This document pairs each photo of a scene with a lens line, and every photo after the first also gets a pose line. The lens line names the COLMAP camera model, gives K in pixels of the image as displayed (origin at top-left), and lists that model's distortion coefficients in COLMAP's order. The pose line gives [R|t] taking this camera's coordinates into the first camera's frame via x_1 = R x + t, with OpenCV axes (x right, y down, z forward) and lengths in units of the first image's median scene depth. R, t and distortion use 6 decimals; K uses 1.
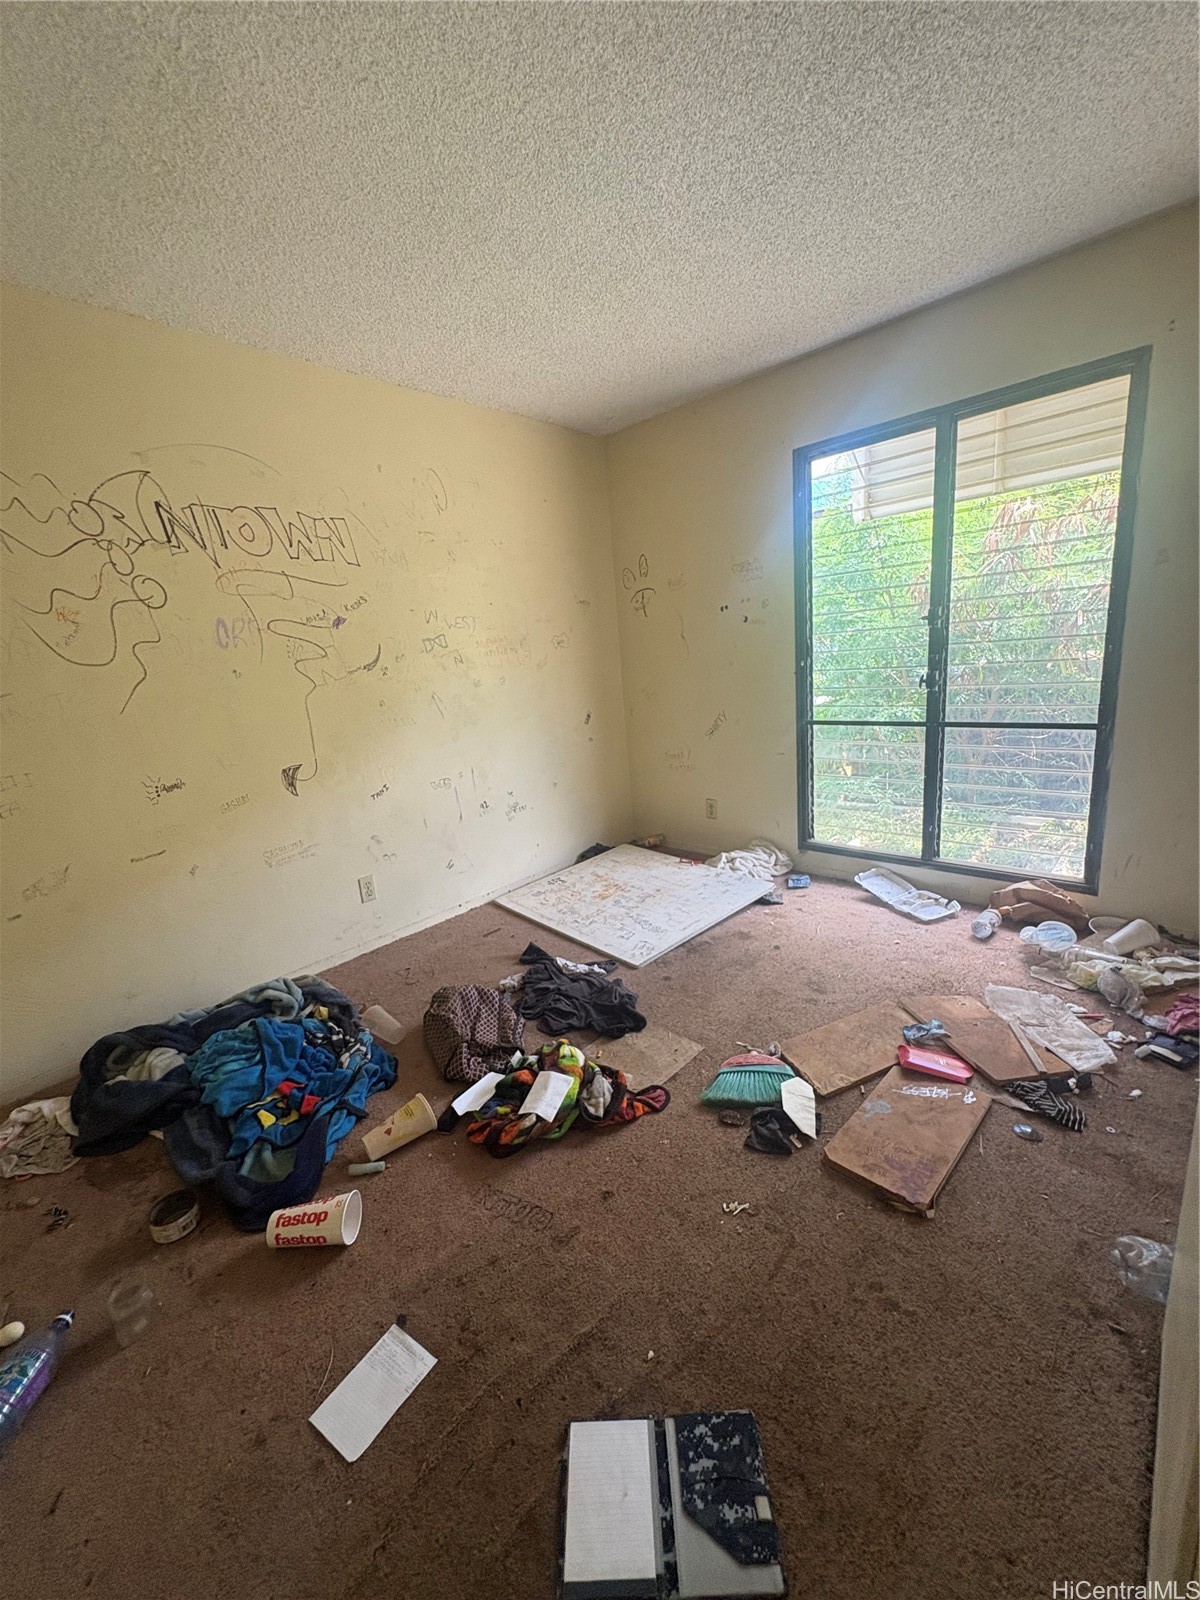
lens RADIAL K [[638.2, 0, 600.1], [0, 638.2, 813.2], [0, 0, 1]] dist [-0.000561, 0.000319]
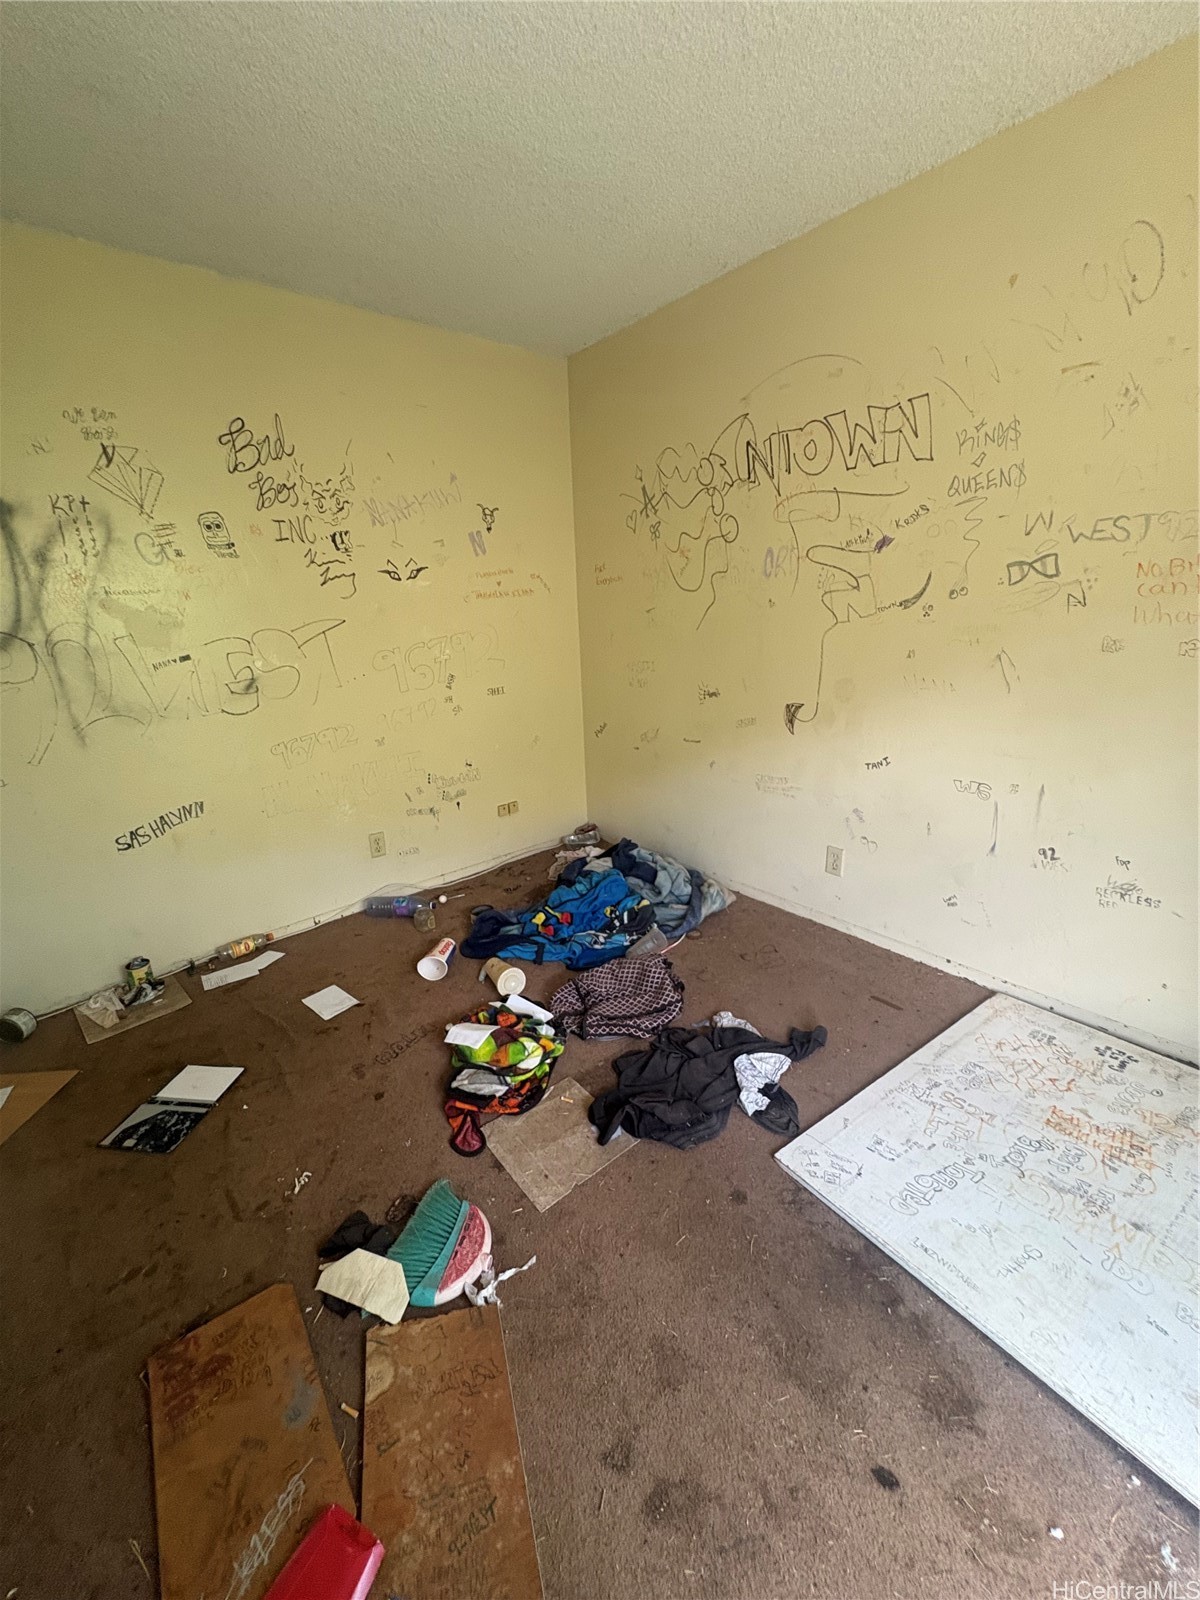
lens RADIAL K [[638.2, 0, 602.4], [0, 638.2, 809.0], [0, 0, 1]] dist [-0.000561, 0.000319]
pose [[-0.121695, 0.388724, -0.913282, 0.529259], [-0.194590, 0.892922, 0.405987, -0.282544], [0.973306, 0.227122, -0.033022, 0.829896]]
